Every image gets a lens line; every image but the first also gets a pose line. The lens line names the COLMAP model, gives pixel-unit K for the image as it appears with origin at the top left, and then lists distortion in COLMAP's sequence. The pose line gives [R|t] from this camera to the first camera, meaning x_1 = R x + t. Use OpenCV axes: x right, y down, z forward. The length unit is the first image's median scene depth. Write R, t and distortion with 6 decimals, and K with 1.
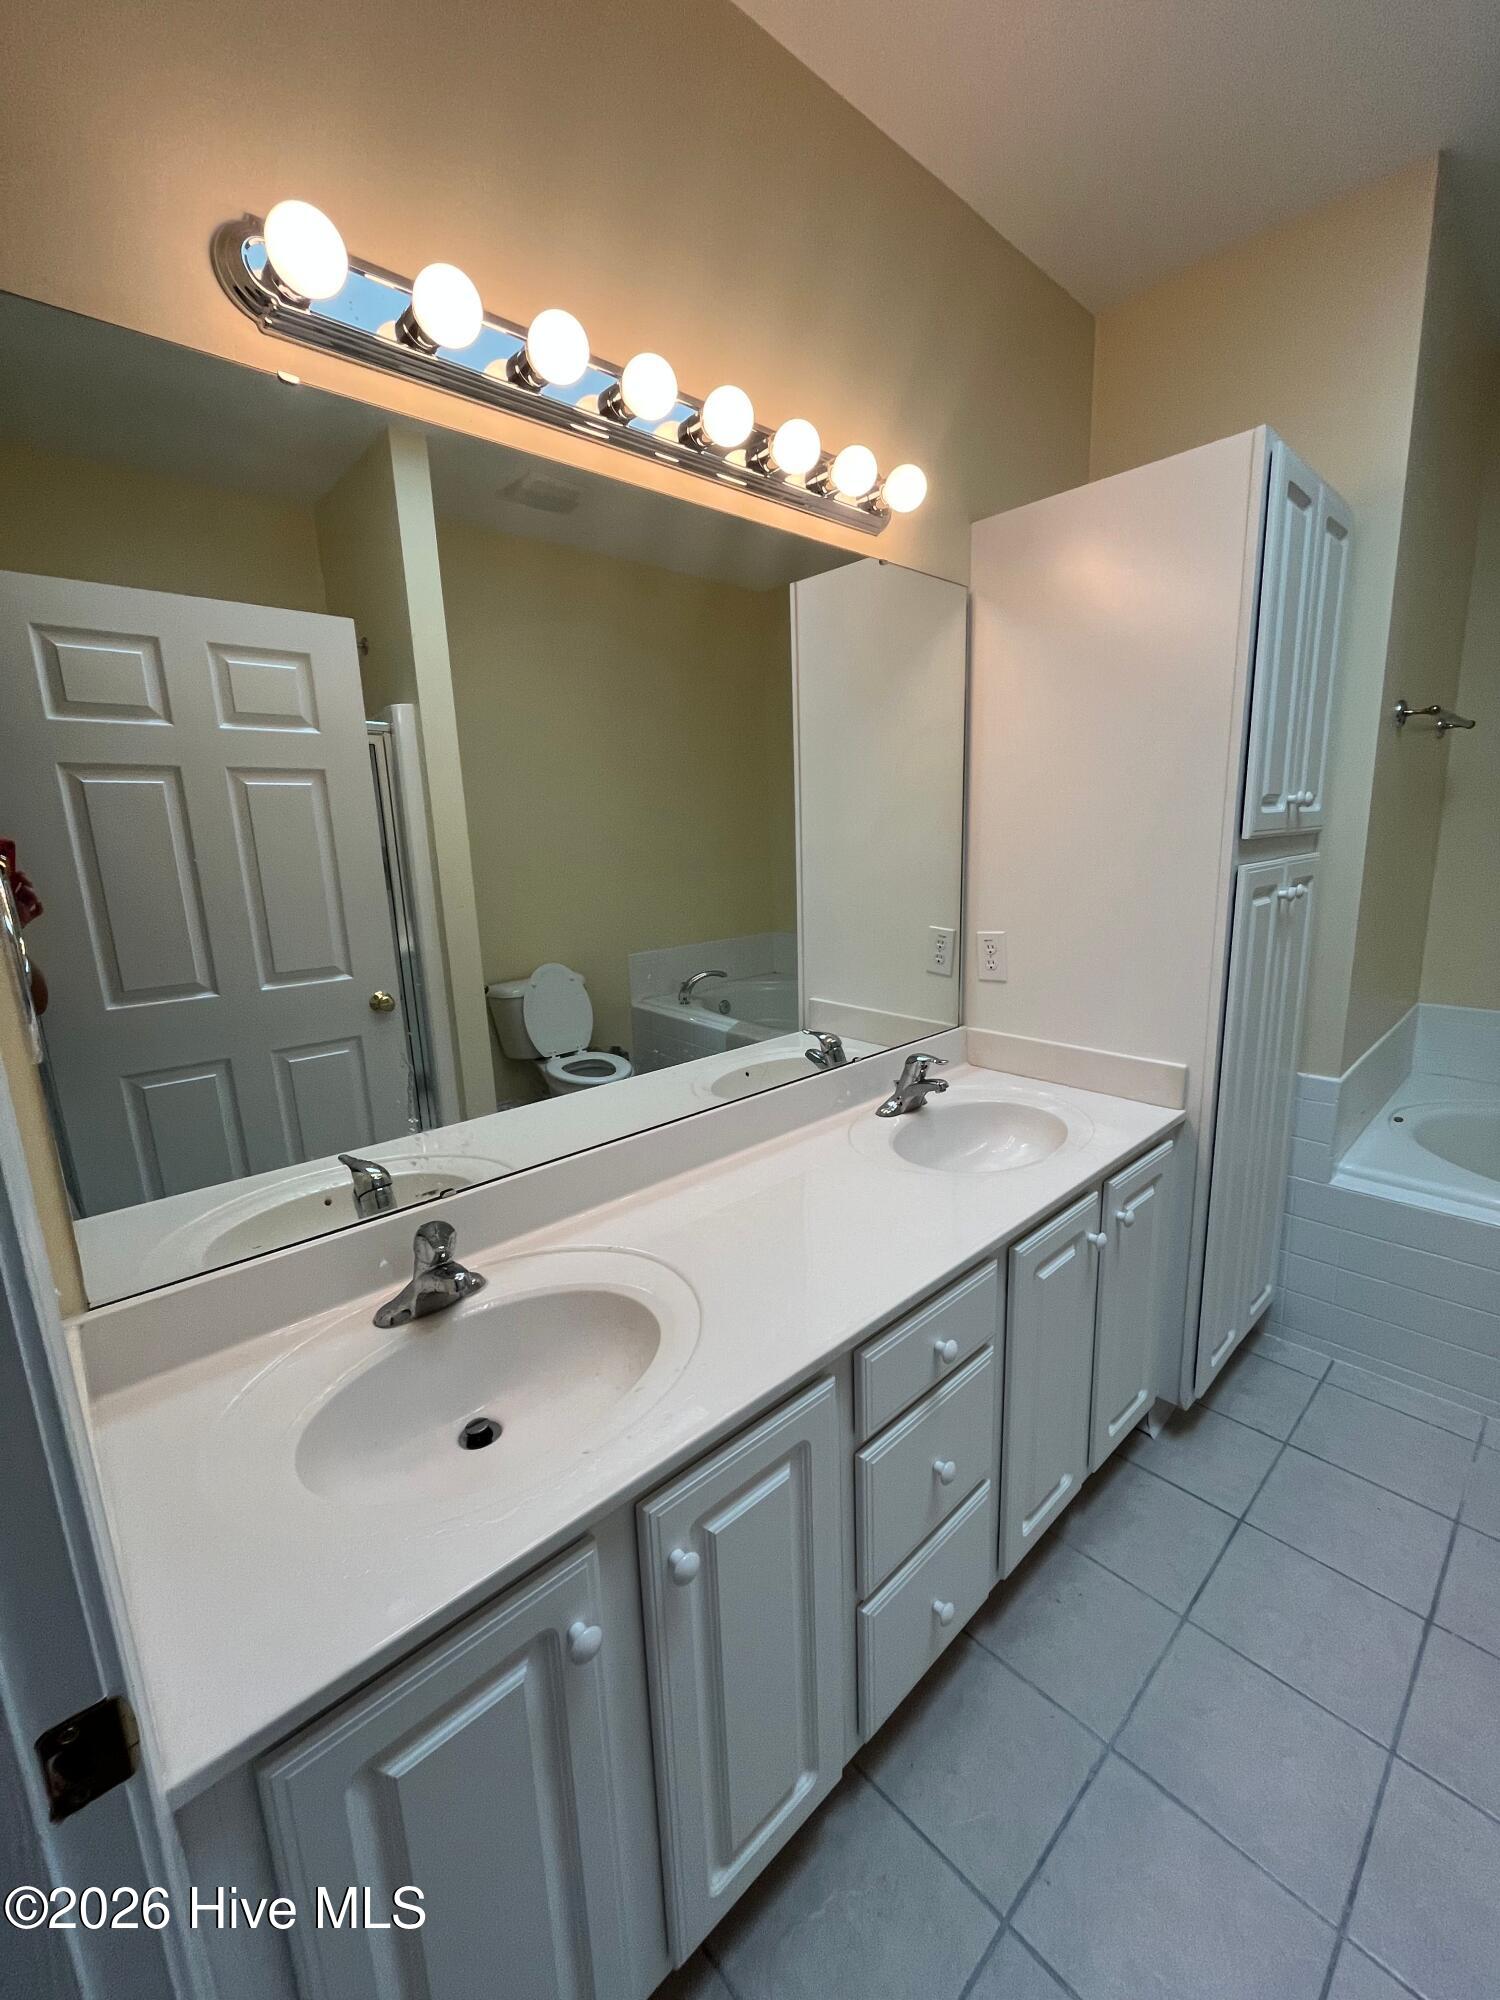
lens RADIAL K [[807.9, 0, 742.5], [0, 807.9, 993.9], [0, 0, 1]] dist [-0.003189, -0.000316]
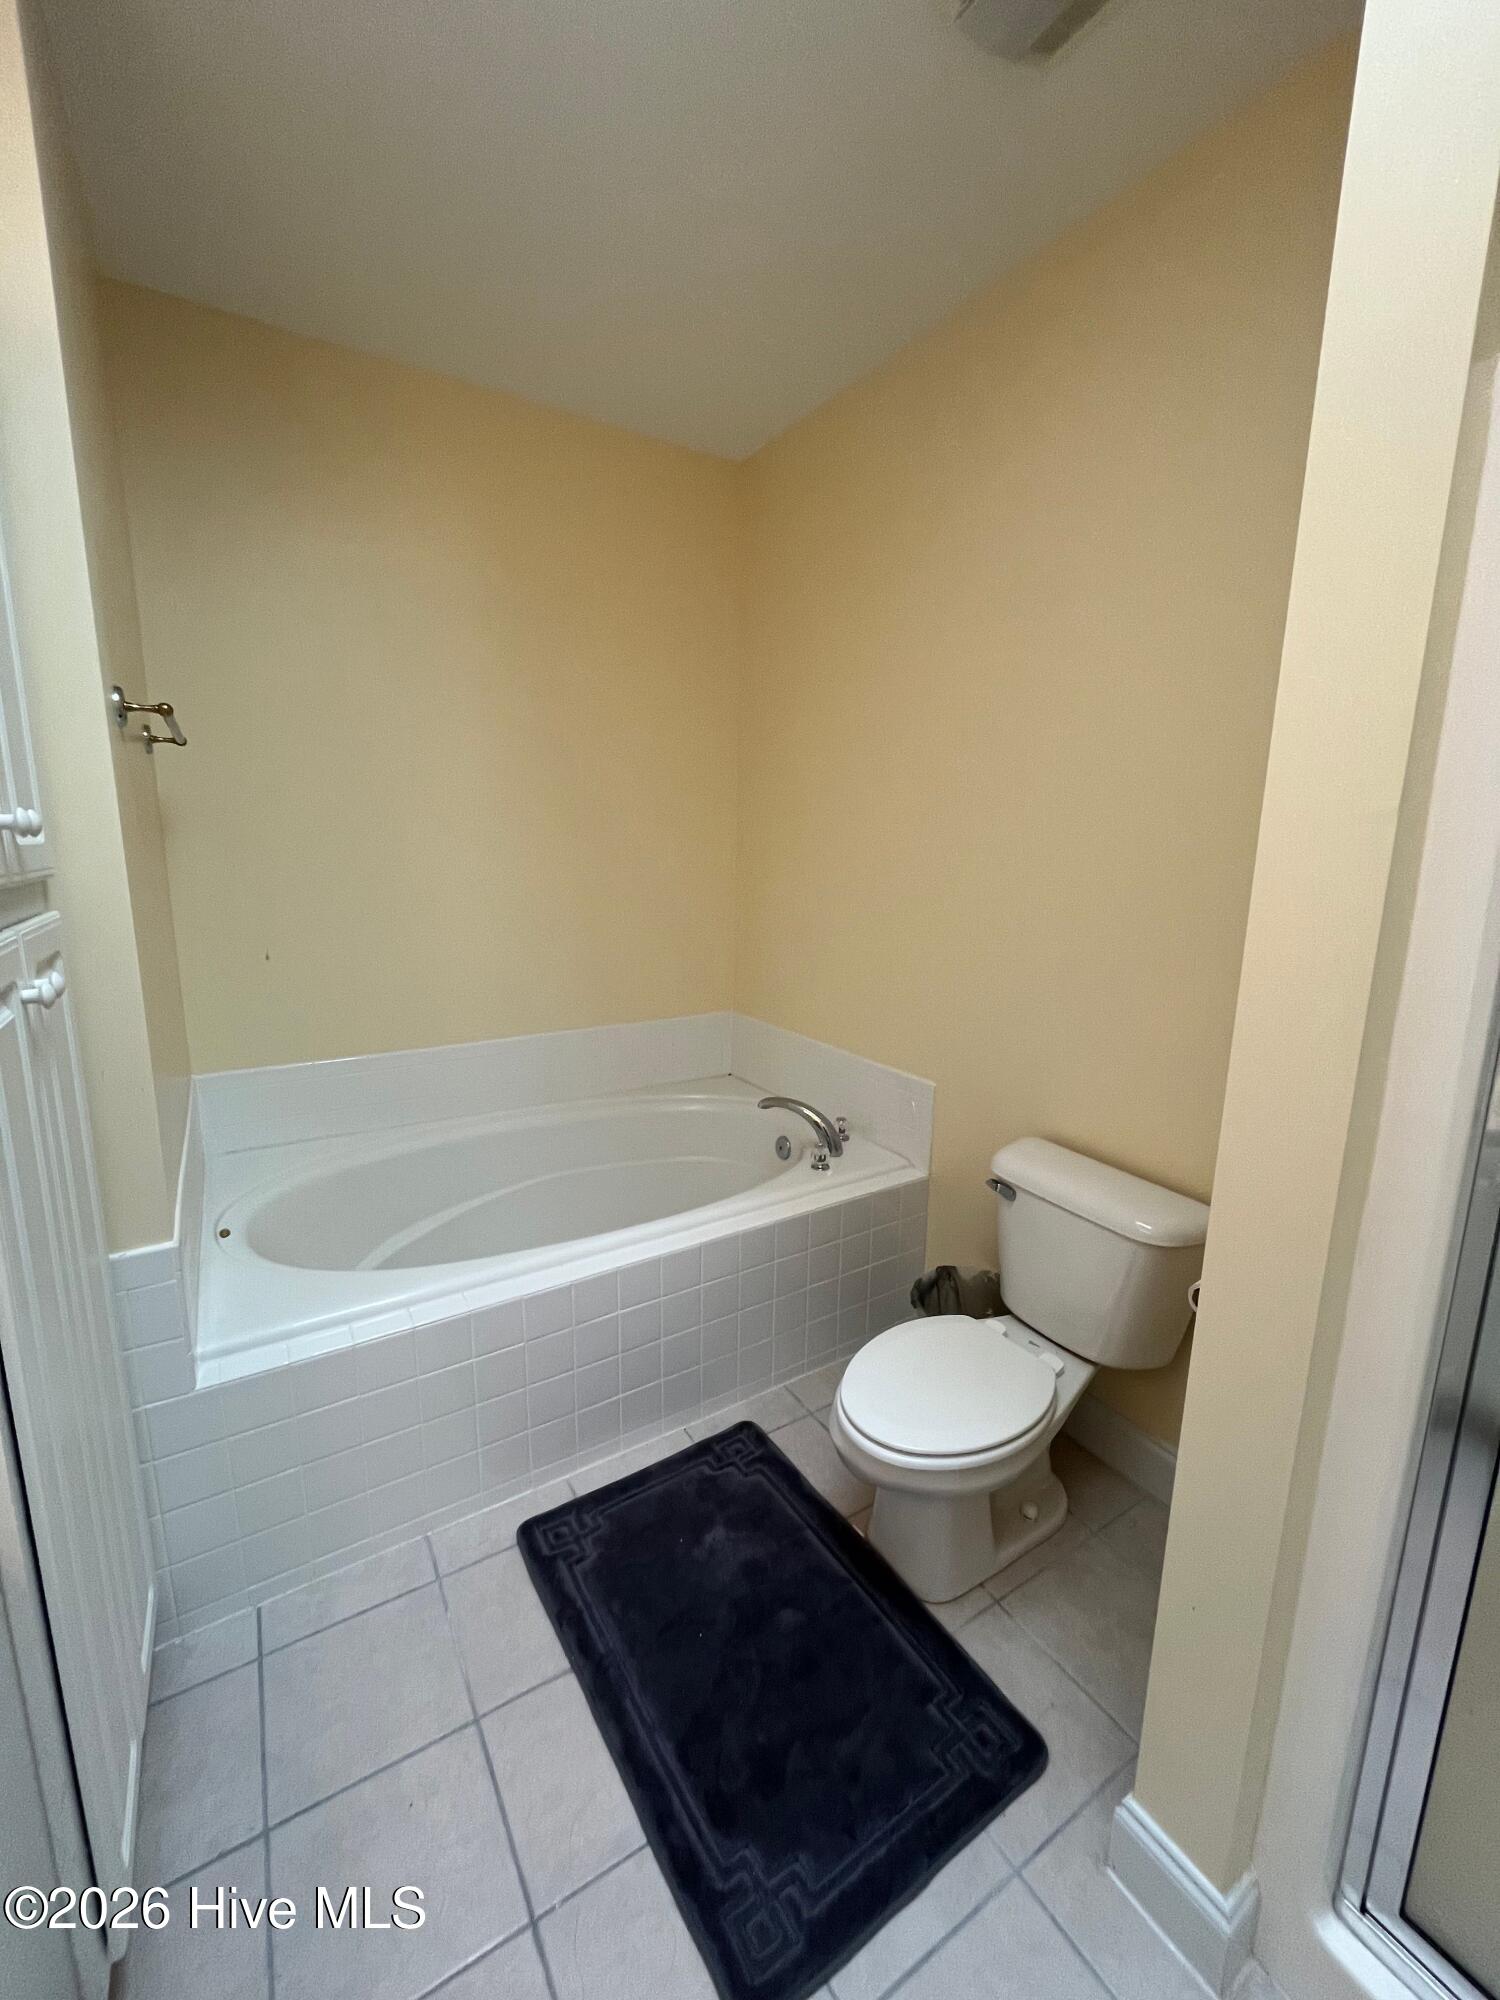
lens RADIAL K [[807.9, 0, 737.9], [0, 807.9, 995.1], [0, 0, 1]] dist [-0.003189, -0.000316]
pose [[0.178849, -0.147369, 0.972777, 0.204736], [0.175468, 0.977646, 0.115846, -0.092977], [-0.968103, 0.149972, 0.200710, 0.387030]]
